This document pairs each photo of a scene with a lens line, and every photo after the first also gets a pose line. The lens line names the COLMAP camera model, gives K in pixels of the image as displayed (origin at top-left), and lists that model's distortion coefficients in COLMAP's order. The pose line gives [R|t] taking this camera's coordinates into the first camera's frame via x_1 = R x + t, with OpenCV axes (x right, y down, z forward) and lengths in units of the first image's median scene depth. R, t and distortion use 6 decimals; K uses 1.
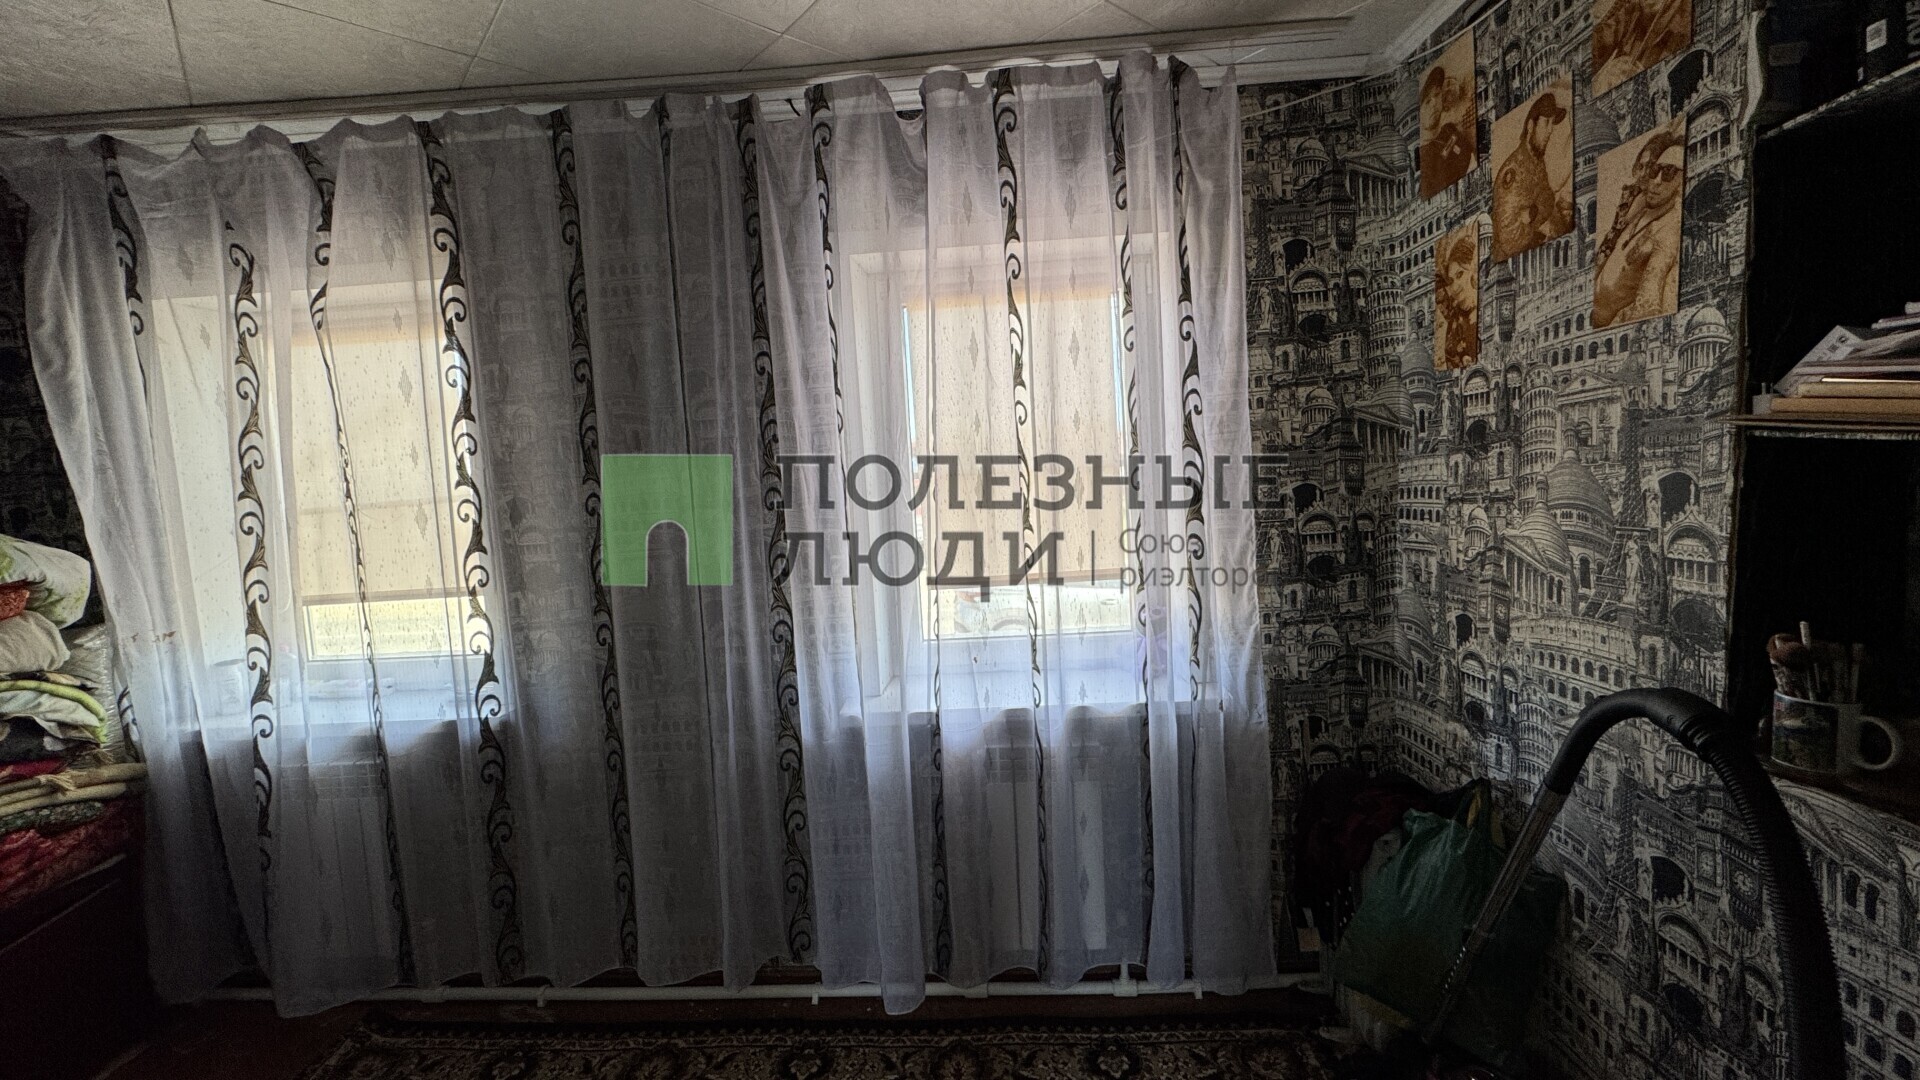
lens RADIAL K [[765.2, 0, 956.5], [0, 765.2, 535.5], [0, 0, 1]] dist [-0.004301, 0.000438]
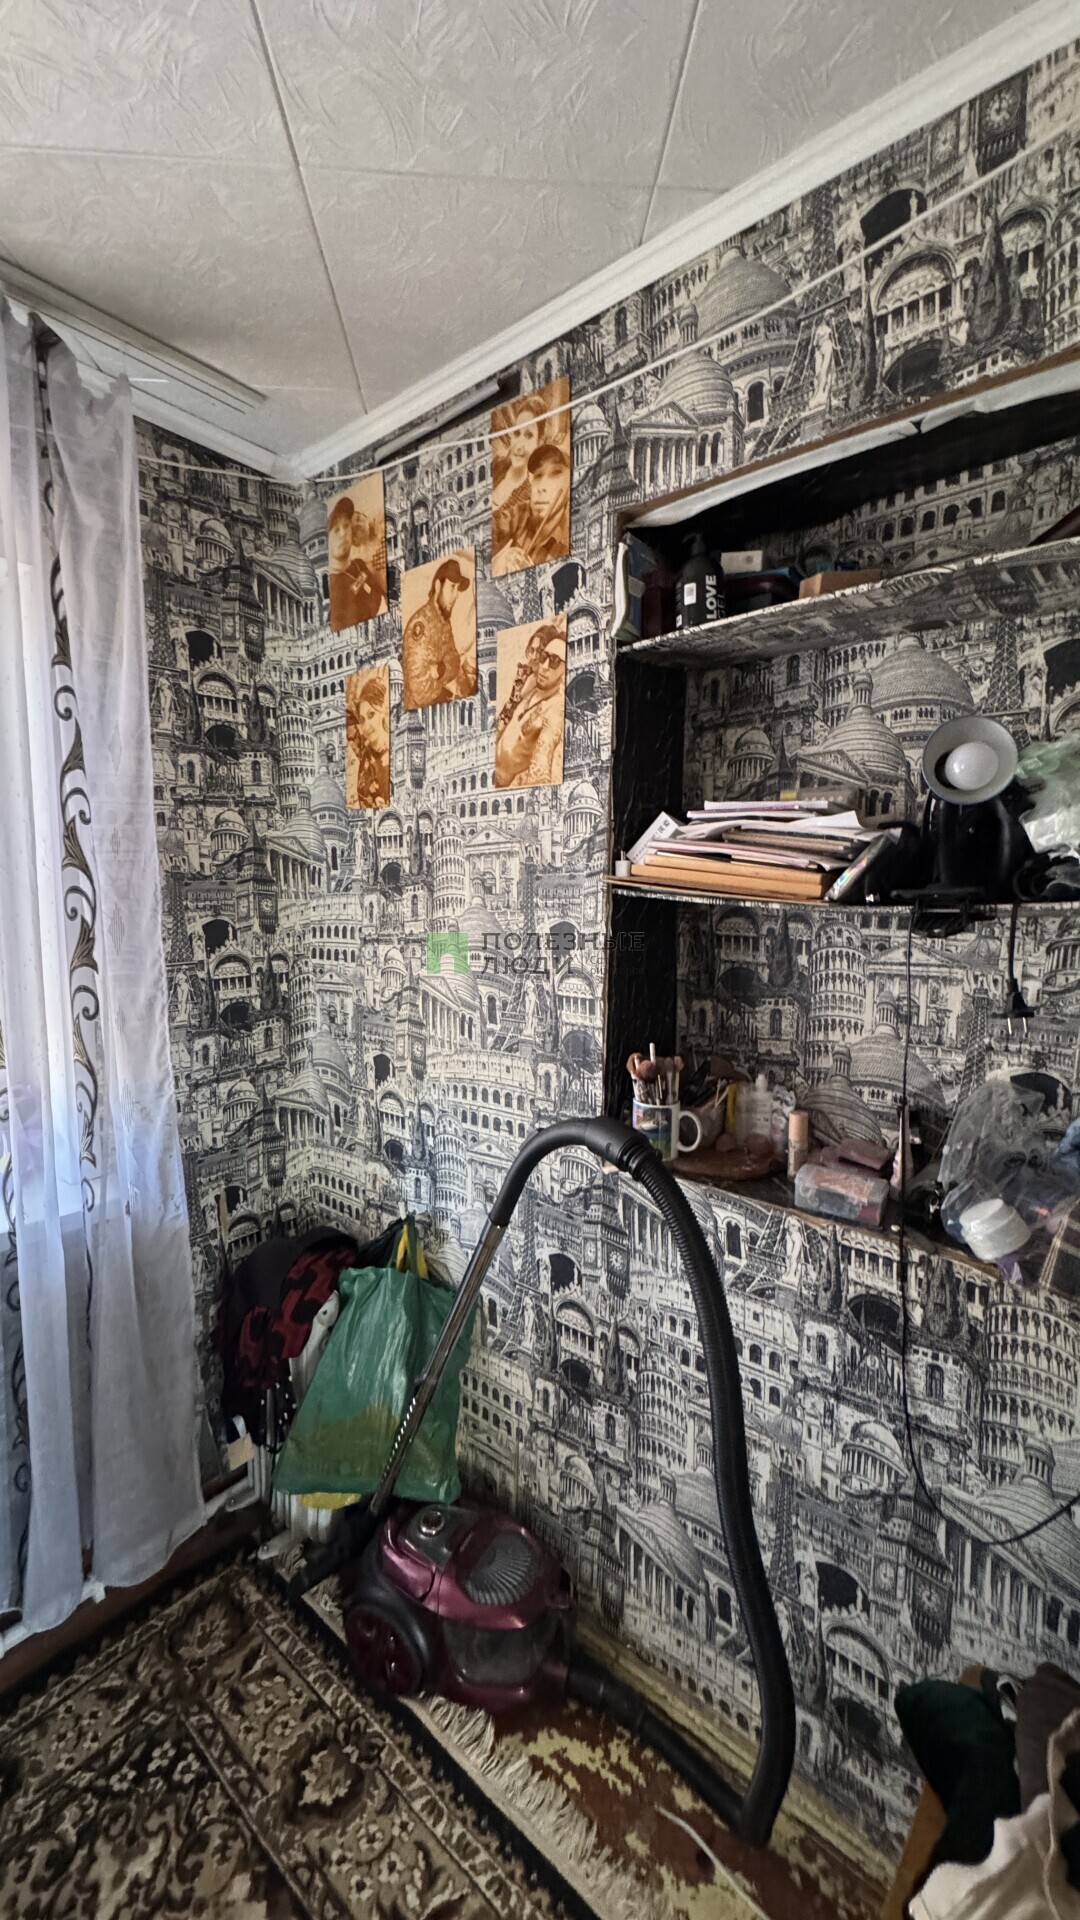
lens RADIAL K [[765.2, 0, 545.8], [0, 765.2, 957.7], [0, 0, 1]] dist [-0.004301, 0.000438]
pose [[0.612817, -0.016540, 0.790052, 0.004148], [0.024037, 0.999708, 0.002285, -0.020681], [-0.789859, 0.017590, 0.613036, 0.206308]]
